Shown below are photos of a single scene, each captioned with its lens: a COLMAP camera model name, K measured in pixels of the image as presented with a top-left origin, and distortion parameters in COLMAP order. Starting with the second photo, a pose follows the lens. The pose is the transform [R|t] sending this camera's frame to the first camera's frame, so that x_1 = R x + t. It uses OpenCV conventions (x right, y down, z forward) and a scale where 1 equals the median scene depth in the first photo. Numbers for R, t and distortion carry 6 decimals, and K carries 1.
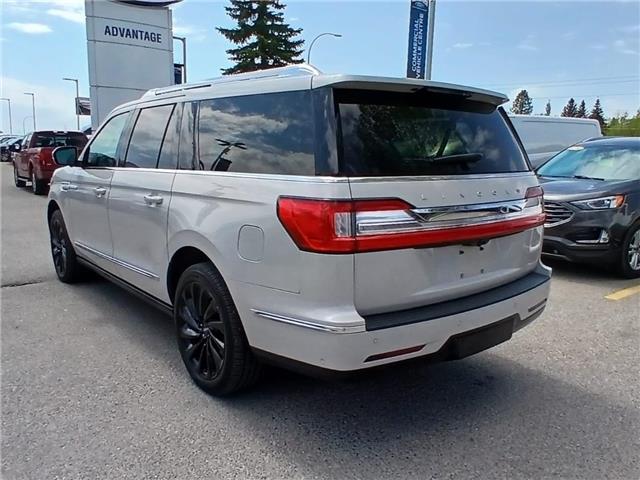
lens RADIAL K [[521.9, 0, 320.0], [0, 521.9, 240.0], [0, 0, 1]] dist [-0.001252, -0.001249]
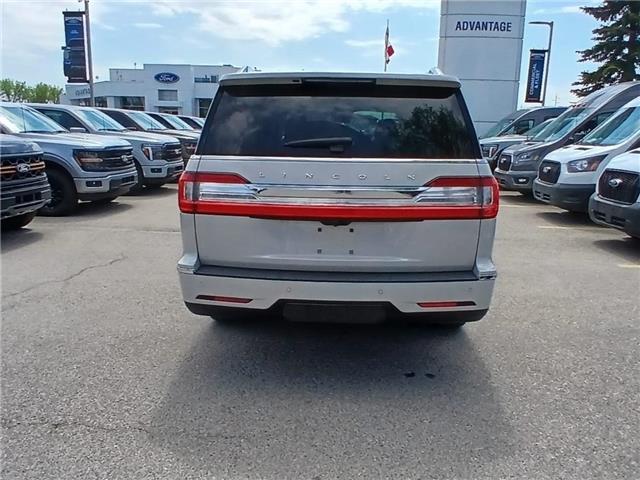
lens RADIAL K [[515.5, 0, 320.0], [0, 515.5, 240.0], [0, 0, 1]] dist [0.001108, -0.048523]
pose [[0.756411, 0.131529, -0.640736, 0.445714], [-0.116525, 0.991001, 0.065868, -0.011821], [0.643634, 0.024838, 0.764931, 0.086905]]
